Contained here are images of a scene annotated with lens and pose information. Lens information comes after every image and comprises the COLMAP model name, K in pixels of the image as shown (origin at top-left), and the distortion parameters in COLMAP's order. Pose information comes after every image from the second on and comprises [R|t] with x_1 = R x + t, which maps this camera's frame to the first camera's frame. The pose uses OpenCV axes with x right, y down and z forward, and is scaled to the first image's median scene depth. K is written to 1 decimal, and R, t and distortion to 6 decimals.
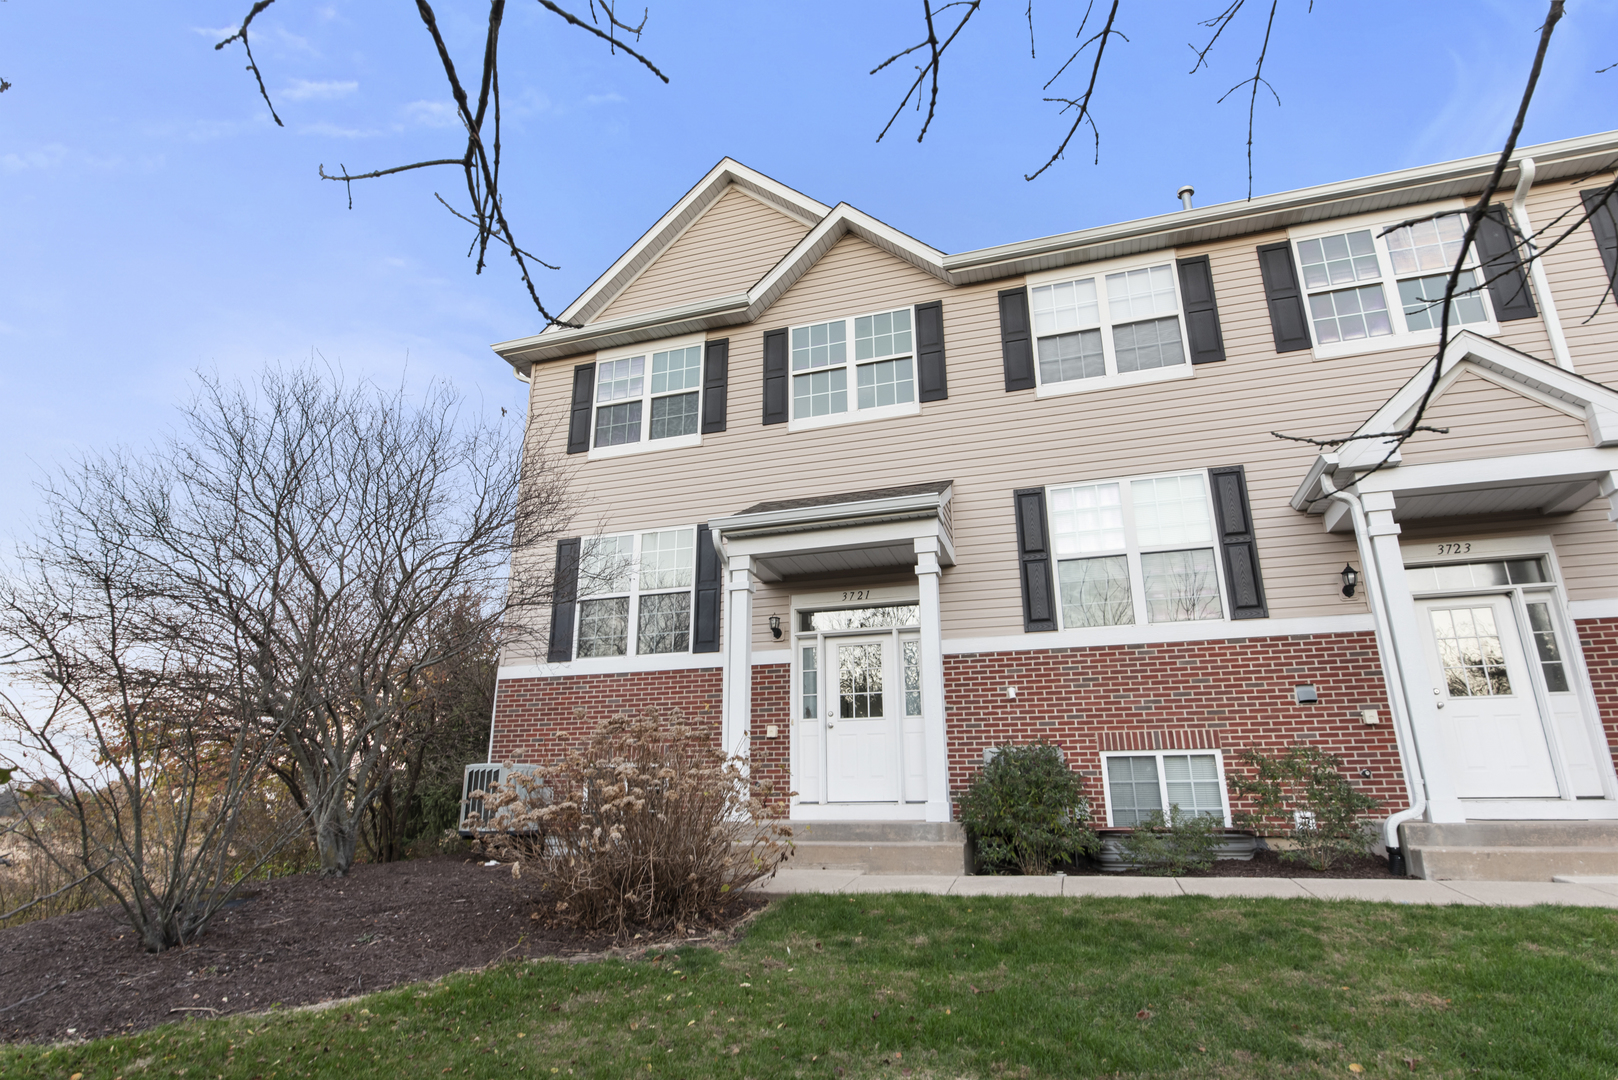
lens RADIAL K [[887.7, 0, 794.0], [0, 887.7, 534.8], [0, 0, 1]] dist [-0.000123, -0.002499]
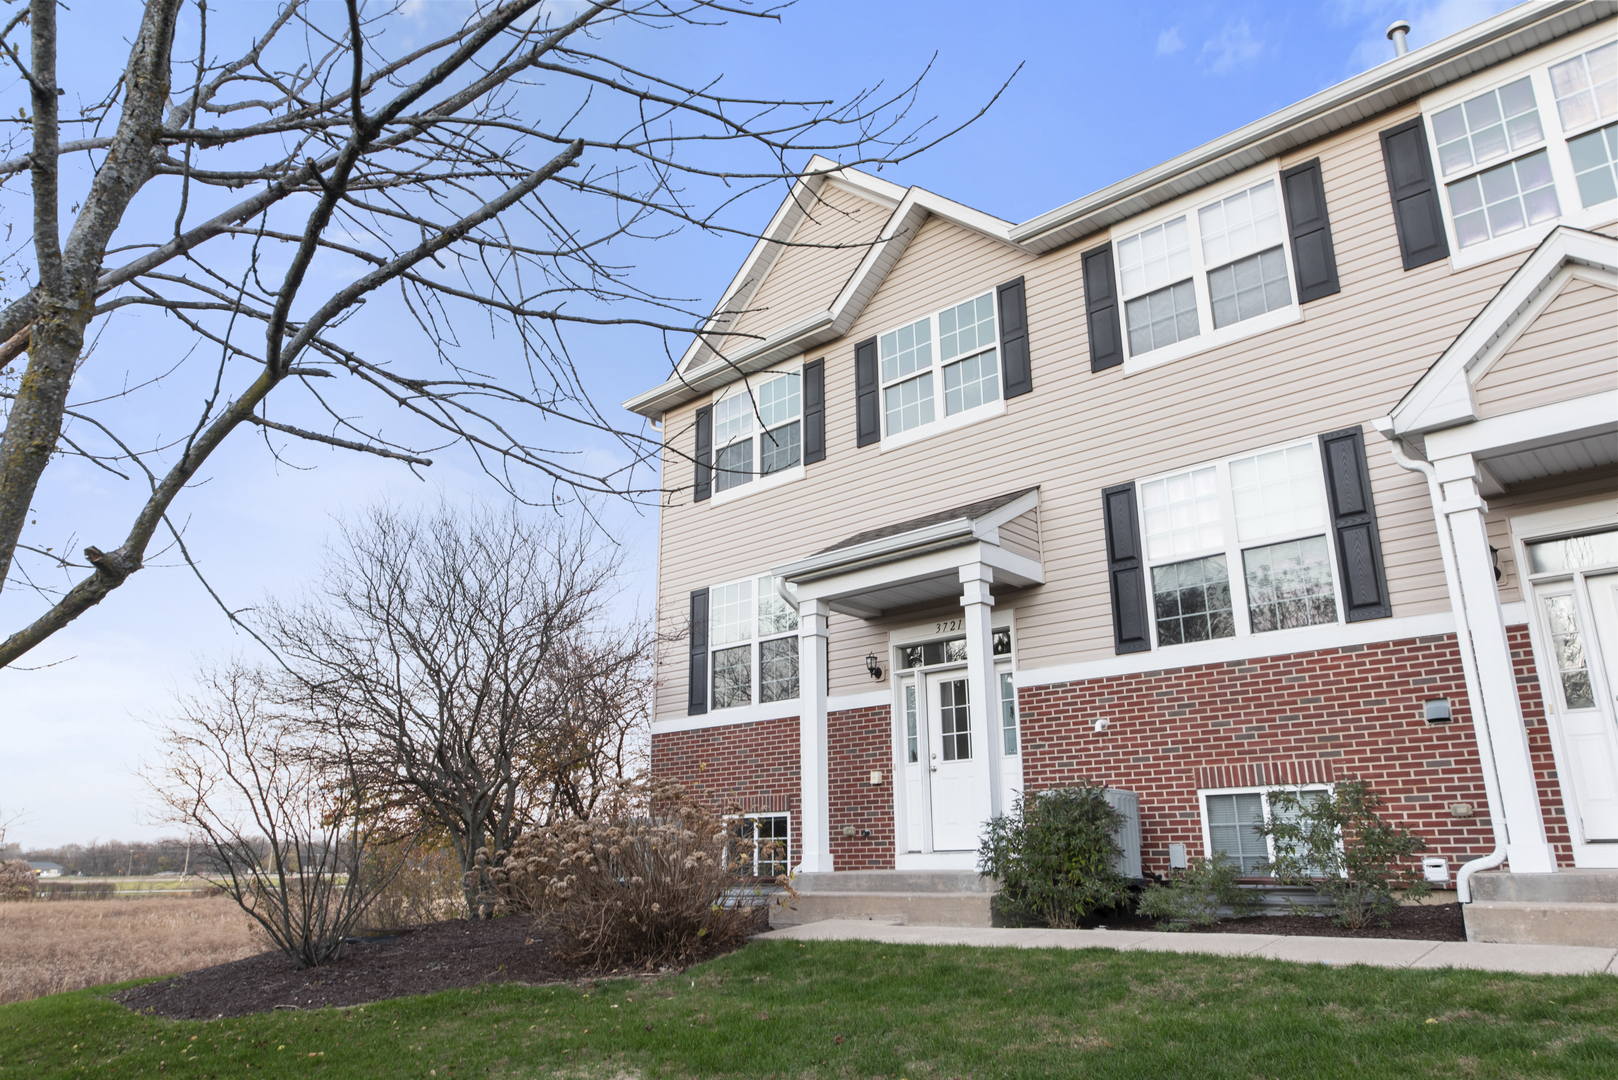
lens RADIAL K [[1158.6, 0, 809.9], [0, 1158.6, 530.8], [0, 0, 1]] dist [-0.001116, 0.013416]
pose [[0.902919, -0.123750, -0.411610, 0.462993], [0.134593, 0.990897, -0.002666, -0.046983], [0.408194, -0.052992, 0.911356, -0.146816]]
